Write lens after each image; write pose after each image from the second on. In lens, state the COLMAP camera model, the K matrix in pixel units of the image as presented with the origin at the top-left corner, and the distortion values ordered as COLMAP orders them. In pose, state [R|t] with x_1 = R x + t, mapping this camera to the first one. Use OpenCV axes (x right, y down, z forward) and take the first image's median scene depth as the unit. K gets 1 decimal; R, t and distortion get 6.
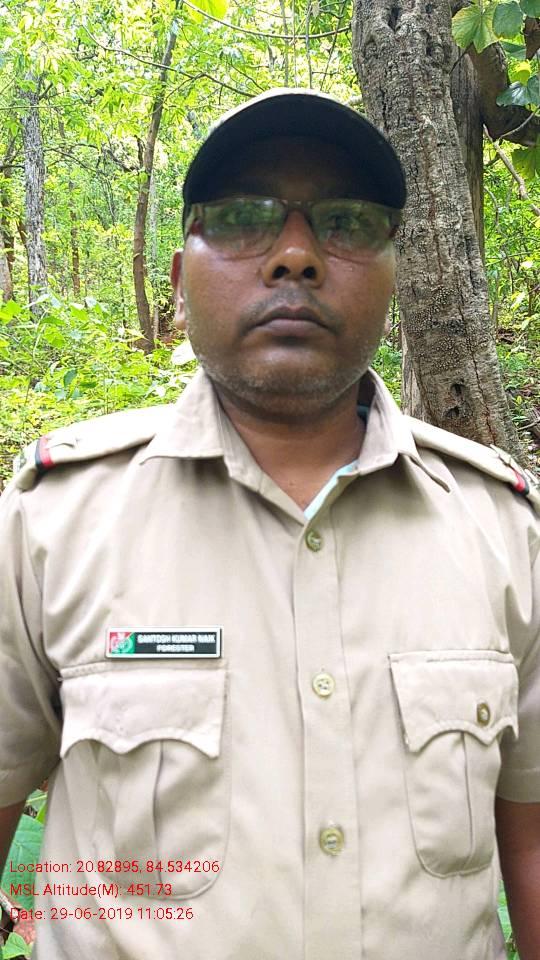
lens RADIAL K [[732.7, 0, 266.7], [0, 732.7, 486.1], [0, 0, 1]] dist [0.061408, -0.119410]
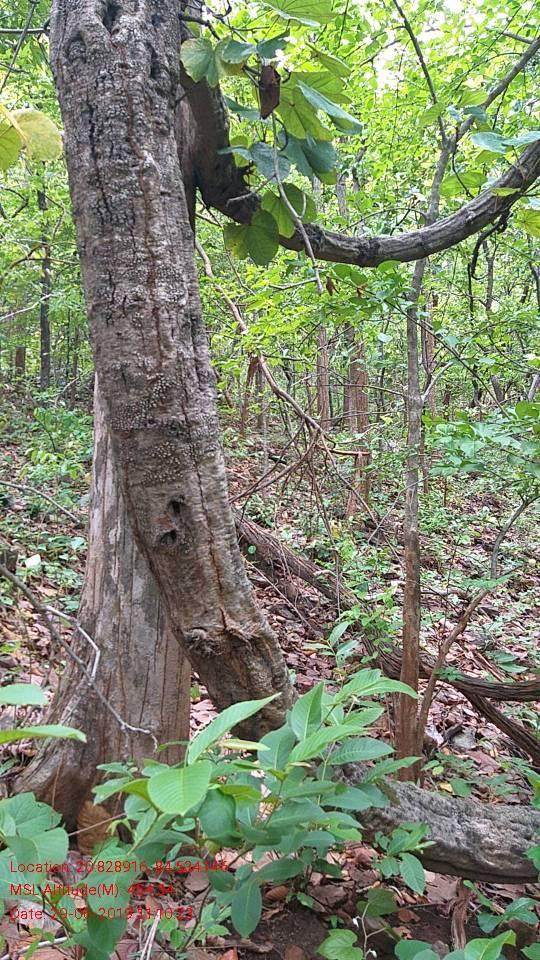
lens RADIAL K [[732.7, 0, 266.7], [0, 732.7, 486.1], [0, 0, 1]] dist [0.061408, -0.119410]
pose [[0.901964, 0.046262, 0.429326, 0.016078], [-0.013583, 0.996792, -0.078874, -0.099084], [-0.431598, 0.065310, 0.899699, 0.279933]]
